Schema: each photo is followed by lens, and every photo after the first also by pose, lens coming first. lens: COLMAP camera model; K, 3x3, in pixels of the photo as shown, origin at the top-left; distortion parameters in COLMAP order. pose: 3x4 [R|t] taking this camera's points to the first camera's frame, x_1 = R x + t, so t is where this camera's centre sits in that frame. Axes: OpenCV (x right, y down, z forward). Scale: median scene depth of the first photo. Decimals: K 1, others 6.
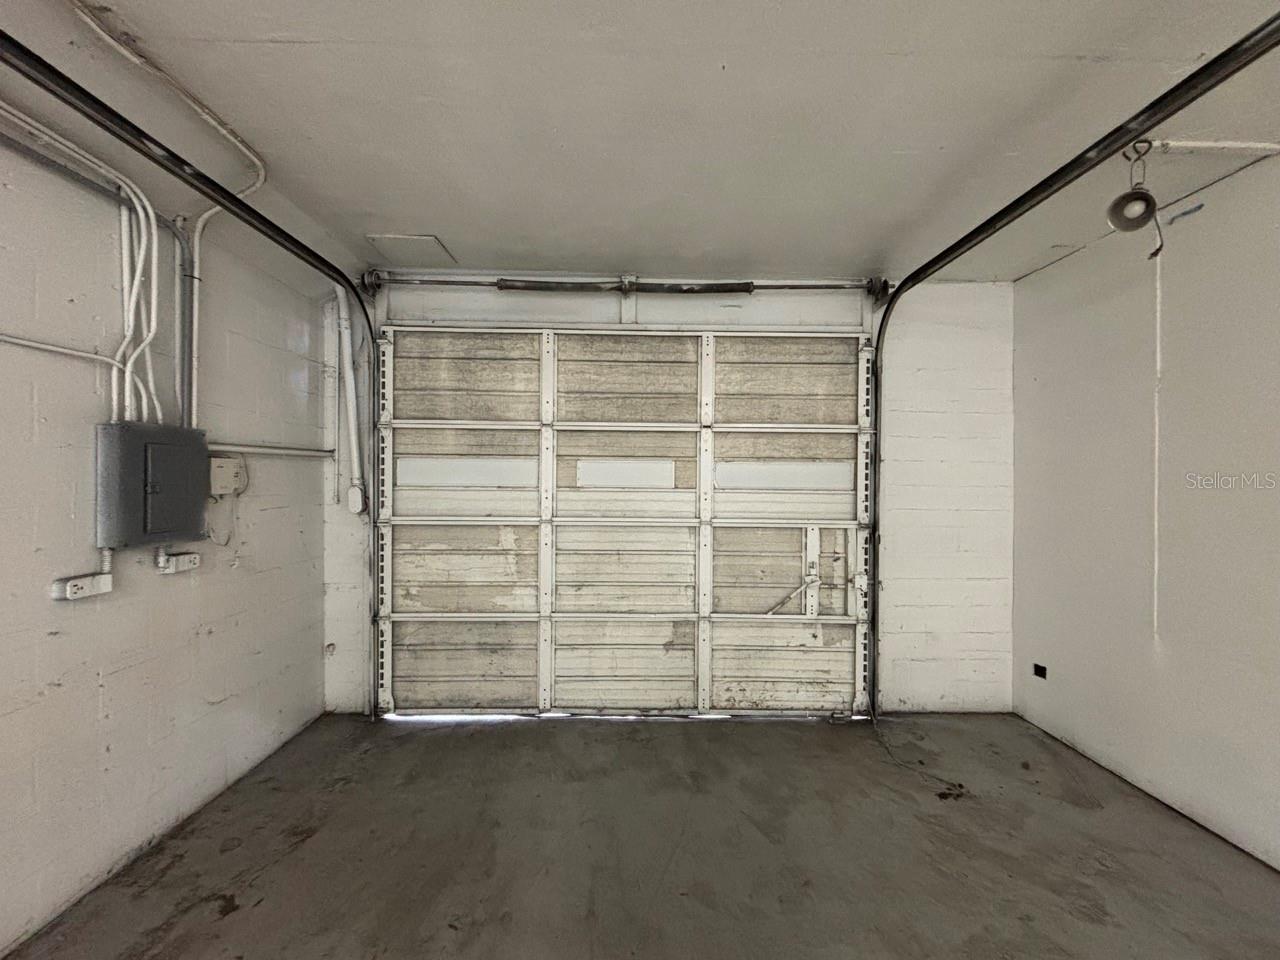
lens RADIAL K [[521.5, 0, 639.7], [0, 521.5, 477.8], [0, 0, 1]] dist [0.003386, 0.000953]
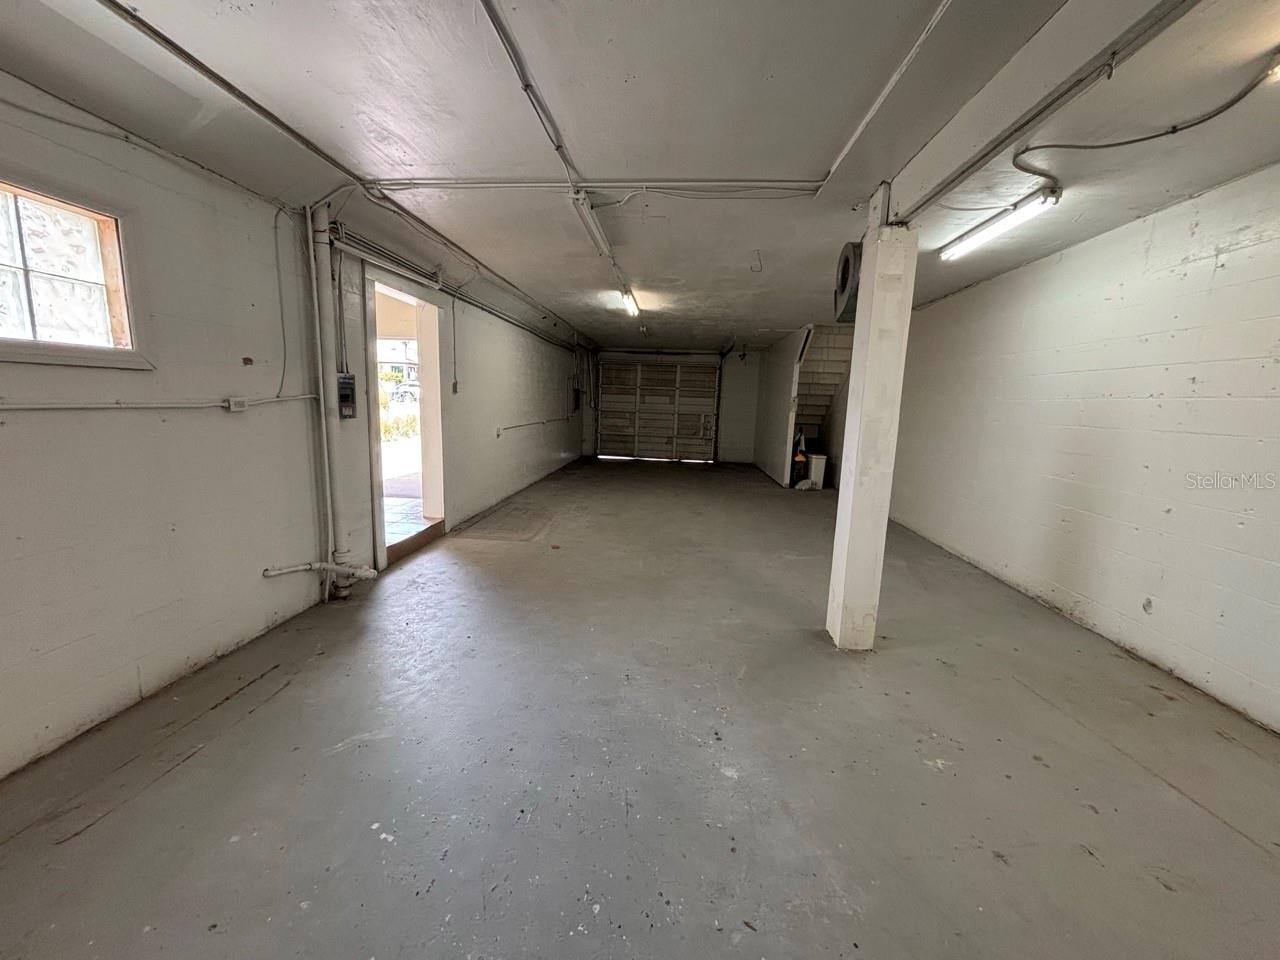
lens RADIAL K [[512.9, 0, 639.6], [0, 512.9, 485.4], [0, 0, 1]] dist [0.000798, -0.000001]
pose [[0.994050, 0.044452, -0.099441, 0.263019], [-0.028222, 0.986871, 0.159027, 0.018671], [0.105205, -0.155275, 0.982253, -3.025803]]
